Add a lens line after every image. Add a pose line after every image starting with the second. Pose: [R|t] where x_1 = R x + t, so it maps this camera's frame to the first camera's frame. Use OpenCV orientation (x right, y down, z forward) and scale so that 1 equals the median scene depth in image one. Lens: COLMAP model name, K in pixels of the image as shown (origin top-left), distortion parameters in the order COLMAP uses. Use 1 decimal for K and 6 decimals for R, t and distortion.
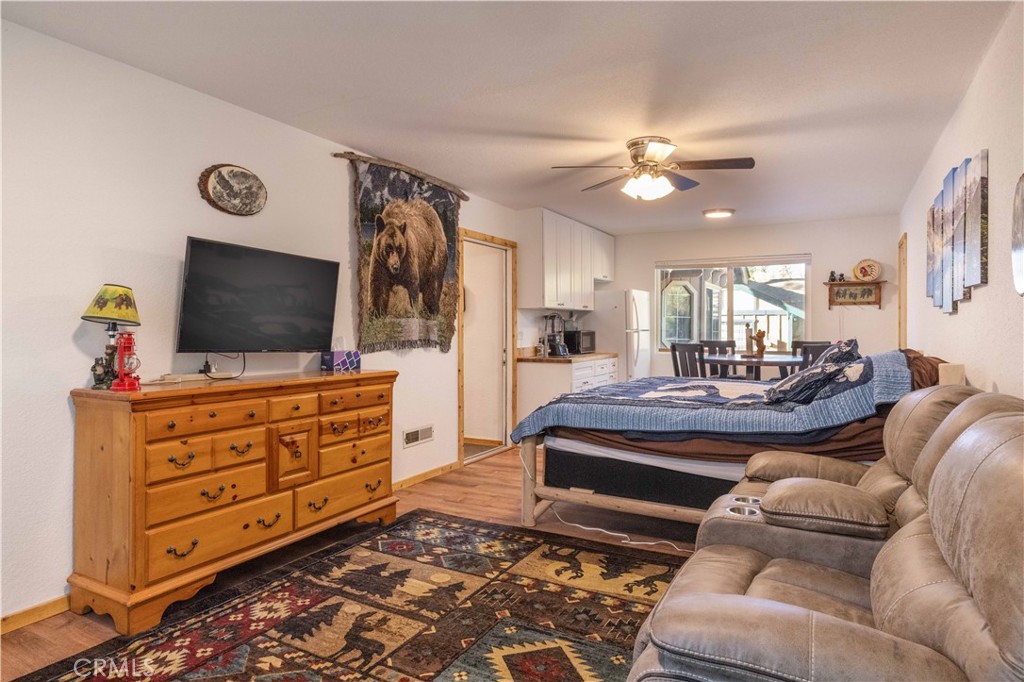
lens RADIAL K [[600.6, 0, 531.3], [0, 600.6, 329.5], [0, 0, 1]] dist [-0.012396, -0.000784]
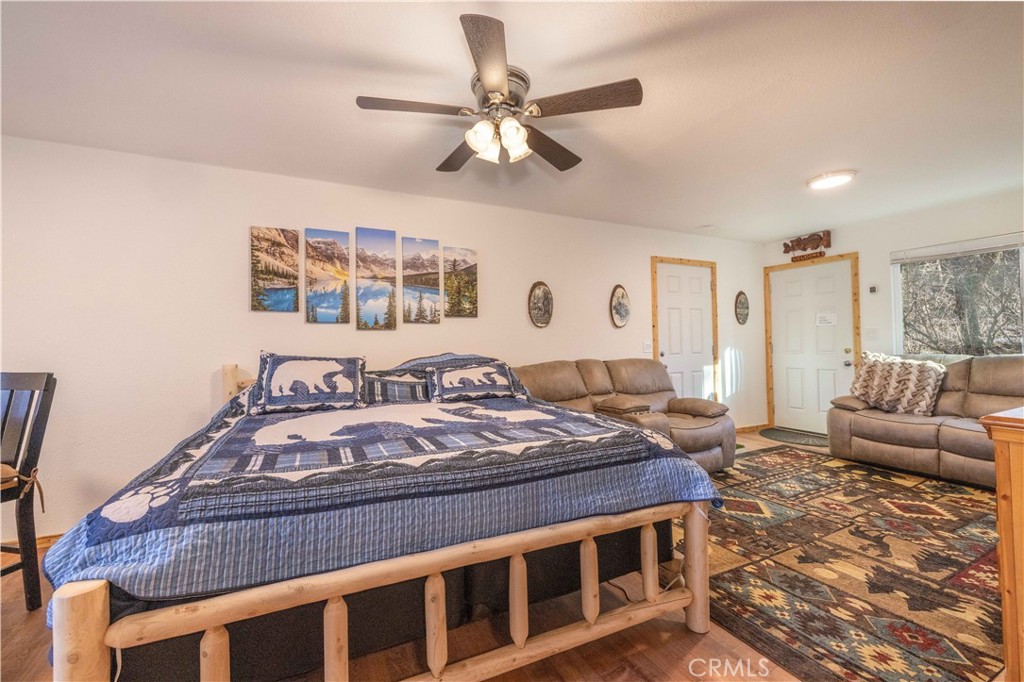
lens RADIAL K [[424.8, 0, 508.9], [0, 424.8, 336.0], [0, 0, 1]] dist [-0.003440, 0.000101]
pose [[-0.801786, 0.018958, 0.597311, -0.141019], [0.012469, 0.999810, -0.014995, 0.007196], [-0.597481, -0.004575, -0.801870, 1.714899]]
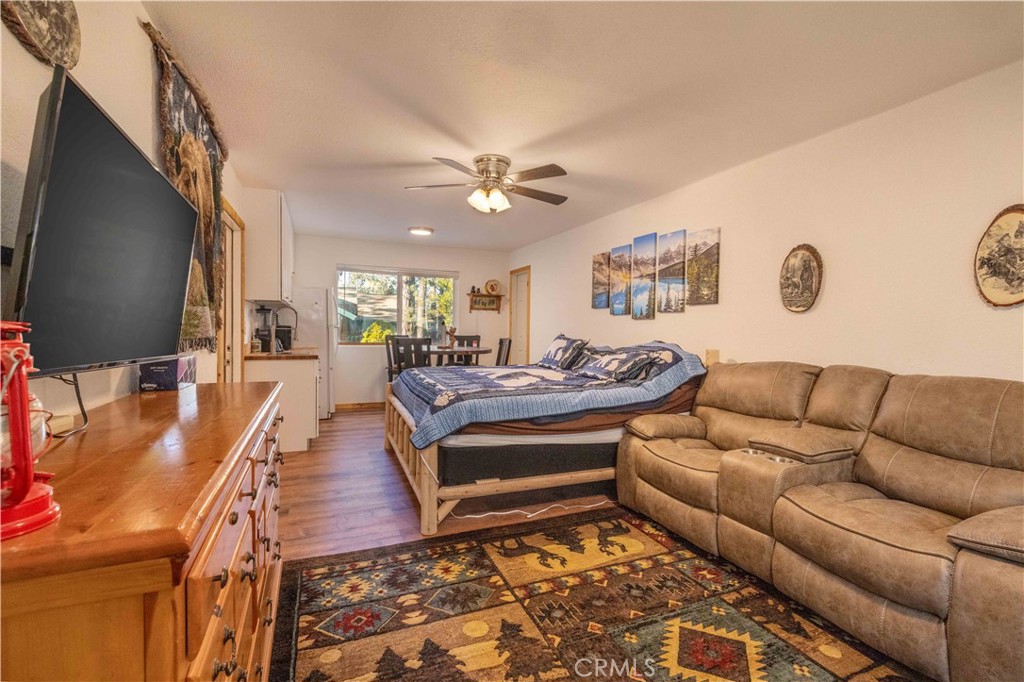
lens RADIAL K [[445.6, 0, 517.8], [0, 445.6, 337.0], [0, 0, 1]] dist [-0.002808, -0.000753]
pose [[0.627909, -0.007633, 0.778250, -0.523854], [-0.012610, 0.999721, 0.019980, 0.002735], [-0.778185, -0.022359, 0.627637, 0.521503]]
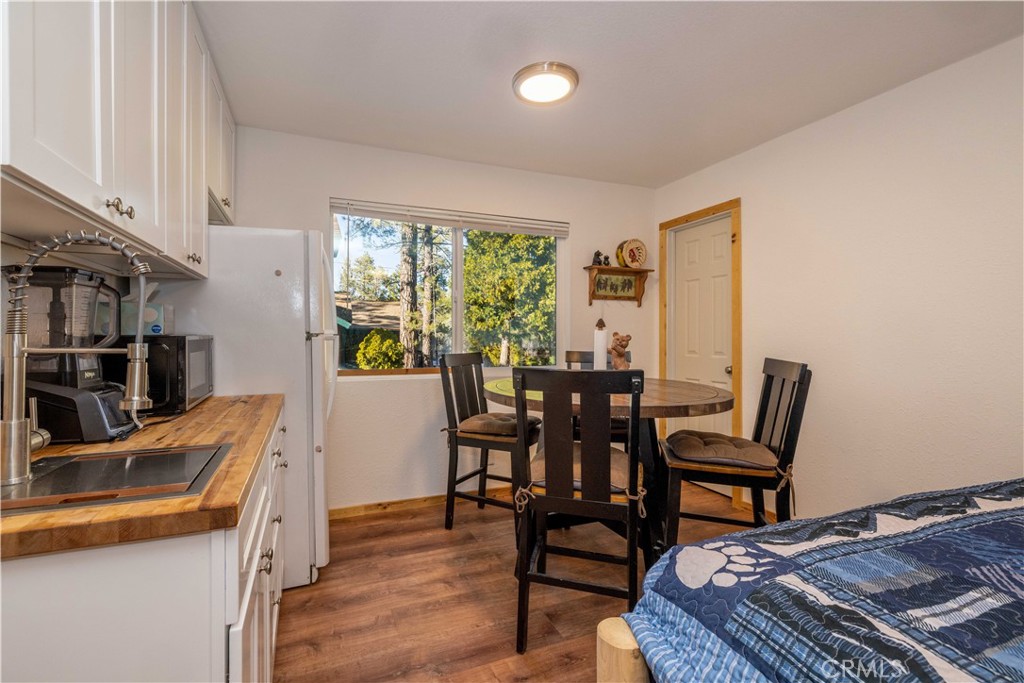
lens RADIAL K [[445.6, 0, 475.2], [0, 445.6, 343.9], [0, 0, 1]] dist [-0.002808, -0.000753]
pose [[0.679461, -0.012691, 0.733602, 0.040571], [0.000724, 0.999862, 0.016627, 0.006876], [-0.733712, -0.010766, 0.679376, 1.546750]]
